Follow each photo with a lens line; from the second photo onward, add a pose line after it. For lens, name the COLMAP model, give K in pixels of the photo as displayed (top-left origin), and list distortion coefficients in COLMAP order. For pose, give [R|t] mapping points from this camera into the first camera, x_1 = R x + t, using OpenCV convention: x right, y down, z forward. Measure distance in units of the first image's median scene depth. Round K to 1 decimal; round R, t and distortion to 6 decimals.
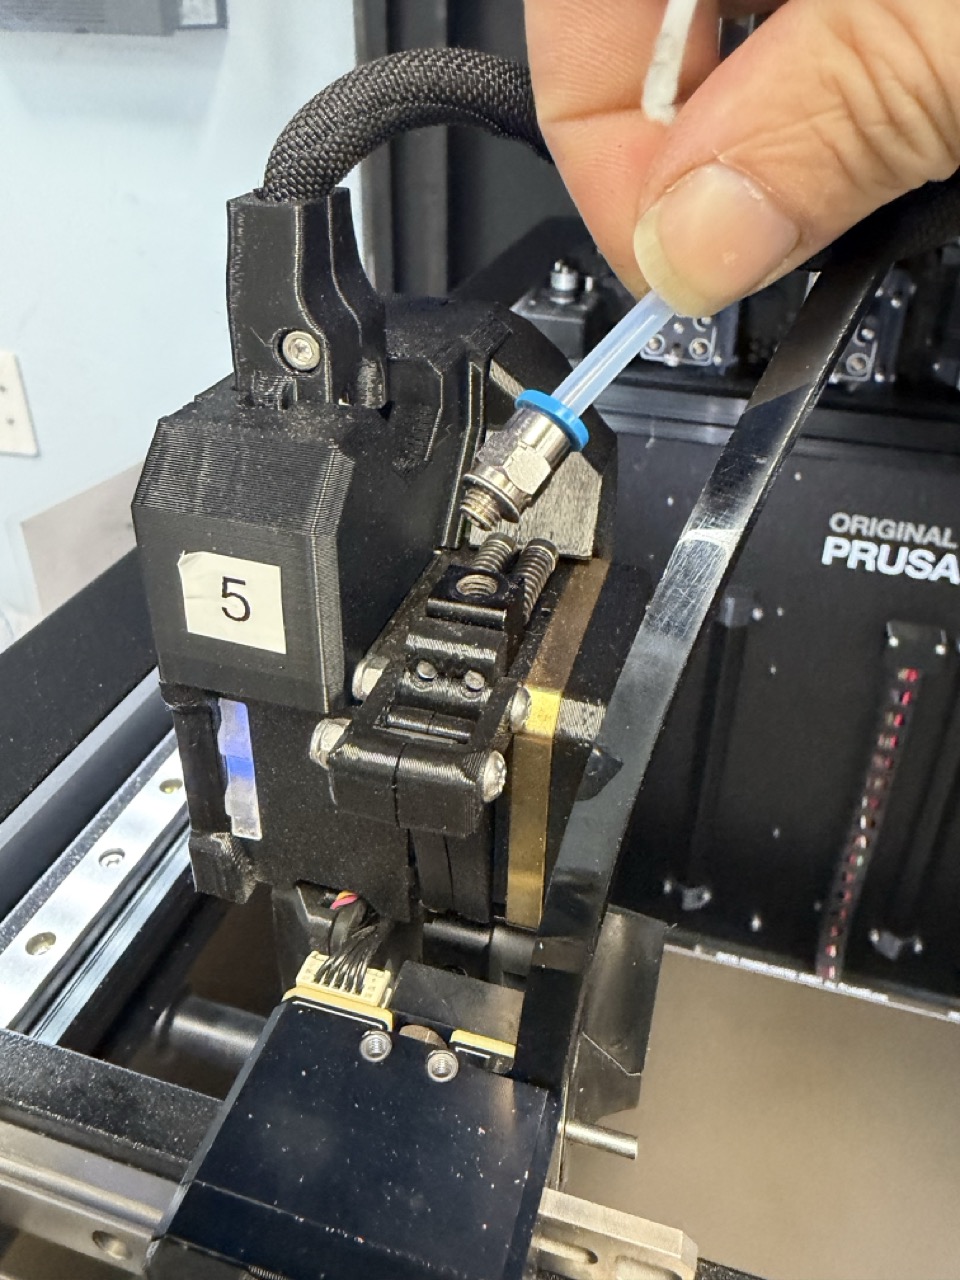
lens RADIAL K [[1026.4, 0, 479.7], [0, 1026.4, 552.5], [0, 0, 1]] dist [0.029966, -0.006964]
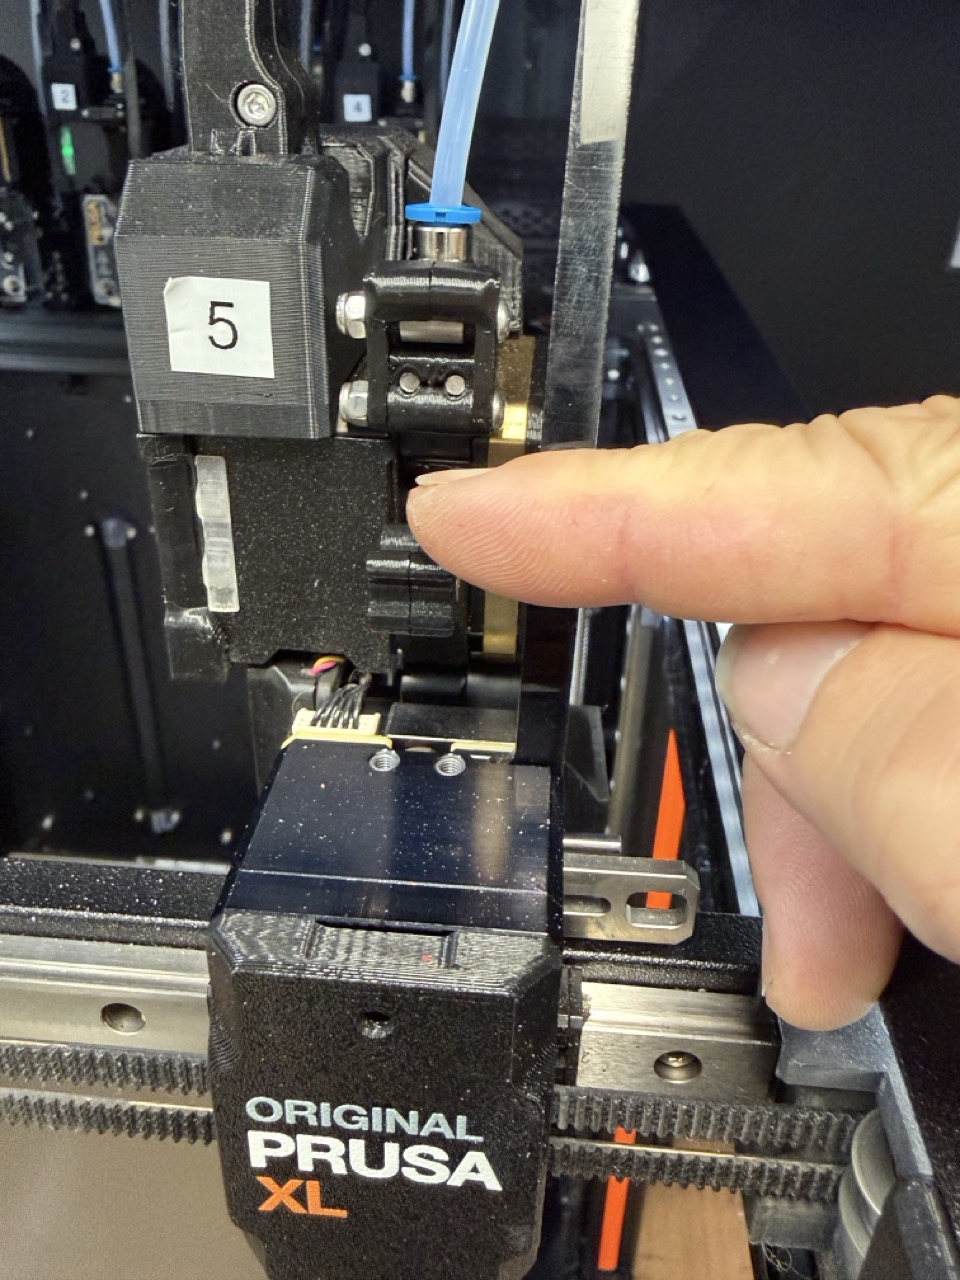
lens RADIAL K [[1026.4, 0, 479.7], [0, 1026.4, 552.5], [0, 0, 1]] dist [0.029966, -0.006964]
pose [[0.976592, -0.091585, 0.194627, -0.191722], [0.099762, 0.994477, -0.032615, 0.311234], [-0.190565, 0.051268, 0.980335, -0.062840]]
